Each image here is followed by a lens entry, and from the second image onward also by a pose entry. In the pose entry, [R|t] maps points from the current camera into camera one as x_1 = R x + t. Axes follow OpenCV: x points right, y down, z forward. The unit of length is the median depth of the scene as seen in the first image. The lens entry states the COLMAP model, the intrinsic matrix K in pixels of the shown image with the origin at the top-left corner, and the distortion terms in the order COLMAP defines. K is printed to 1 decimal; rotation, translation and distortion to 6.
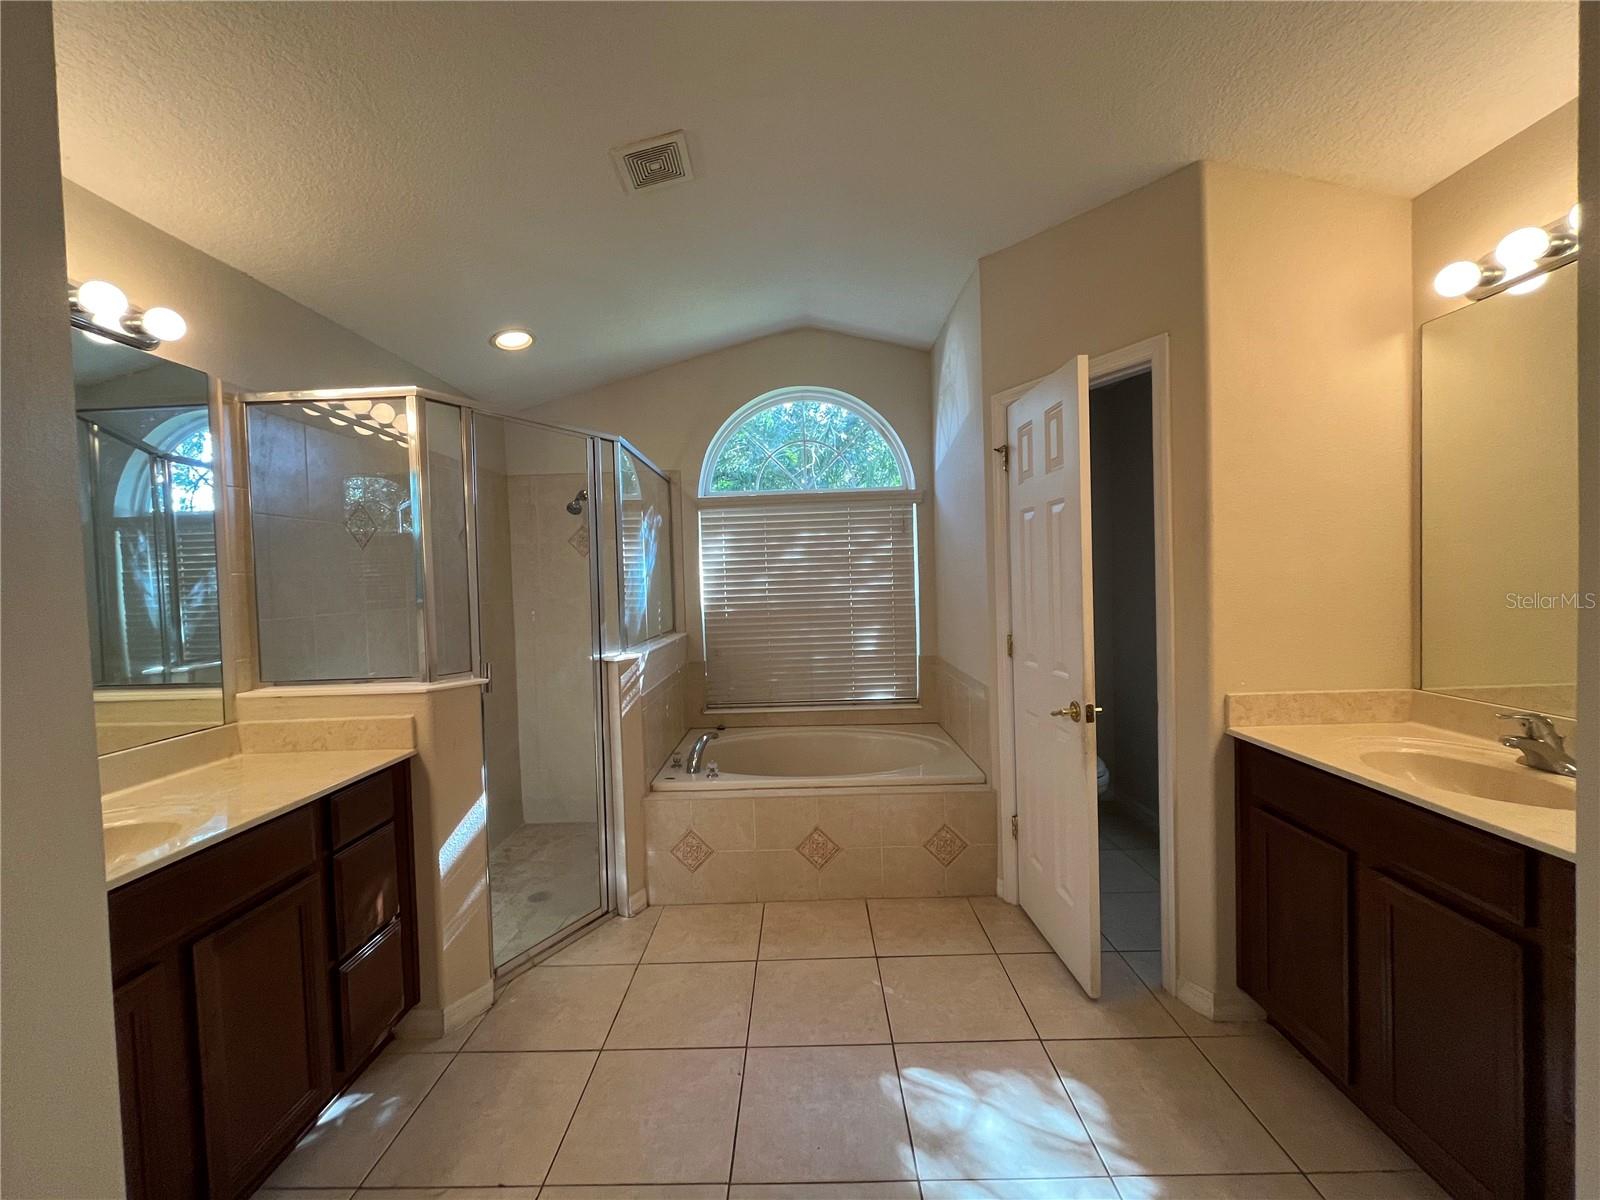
lens RADIAL K [[643.1, 0, 792.7], [0, 643.1, 600.0], [0, 0, 1]] dist [-0.003116, 0.000219]
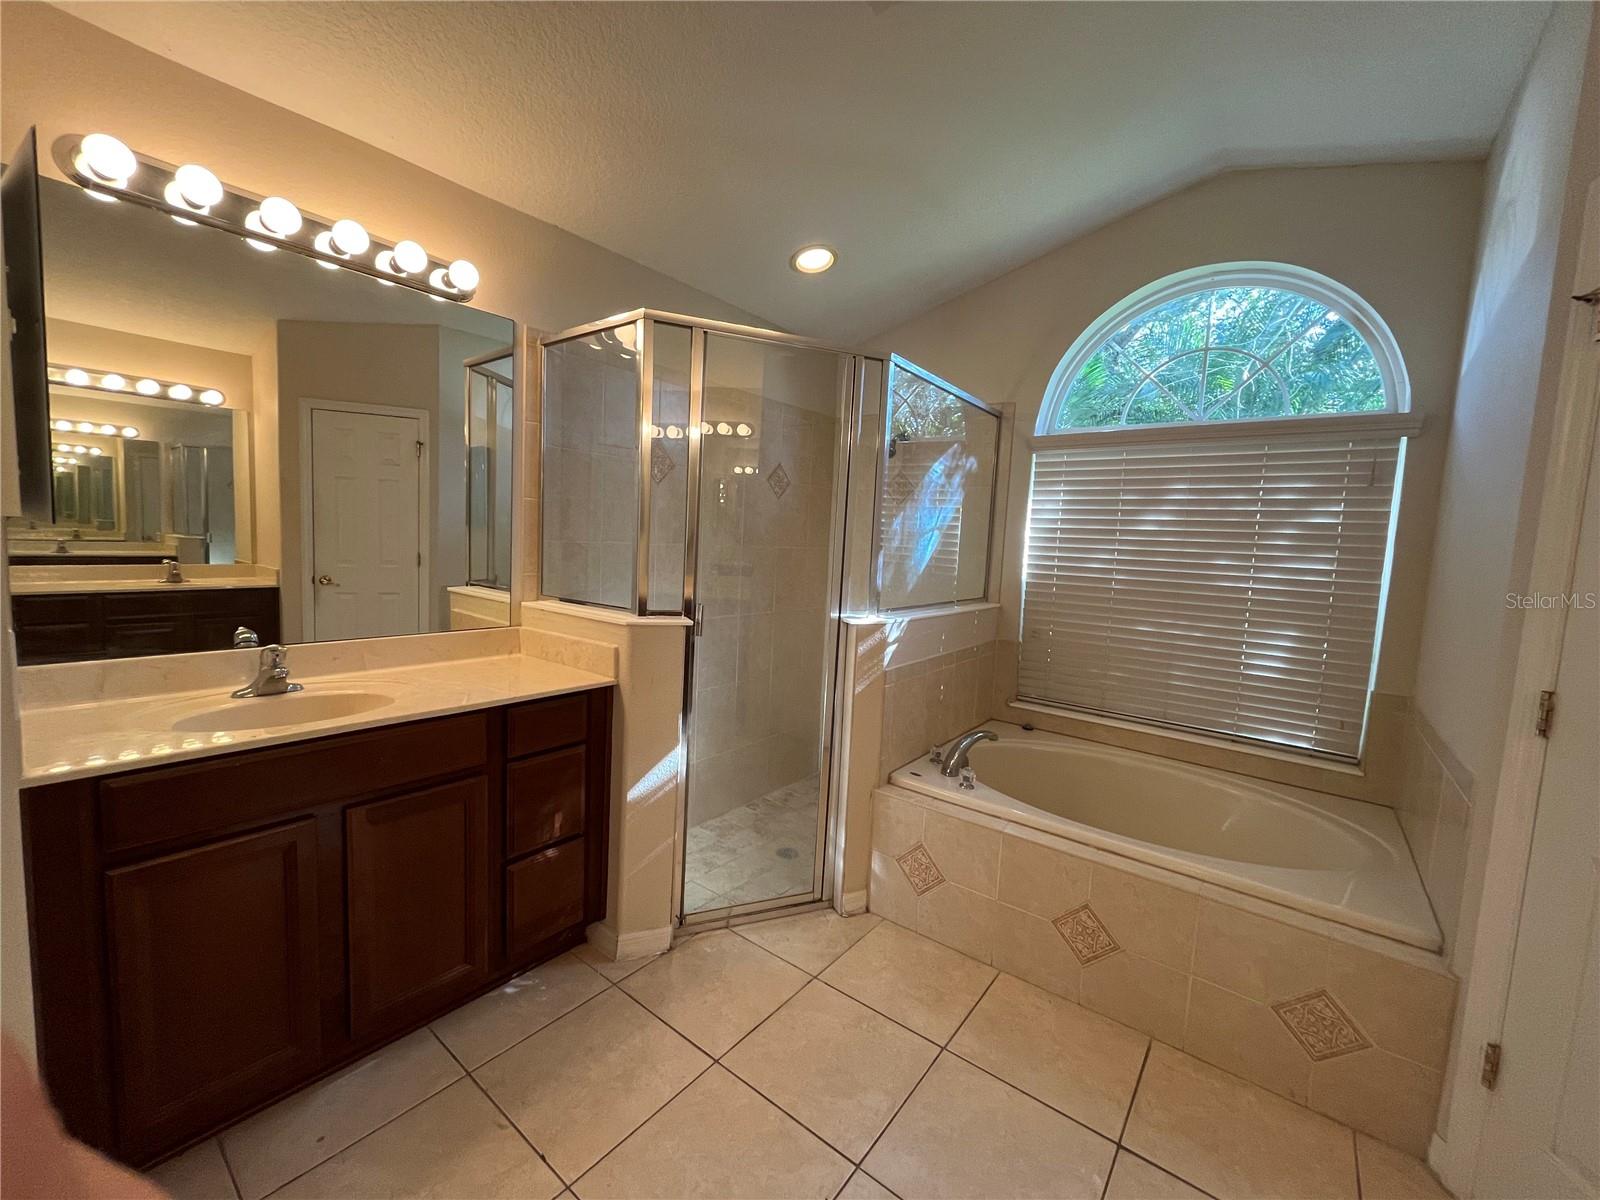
lens RADIAL K [[643.1, 0, 792.7], [0, 643.1, 600.0], [0, 0, 1]] dist [-0.003116, 0.000219]
pose [[0.794213, 0.126442, -0.594338, 0.151588], [-0.090755, 0.991823, 0.089729, -0.004847], [0.600824, -0.017325, 0.799194, 0.255878]]
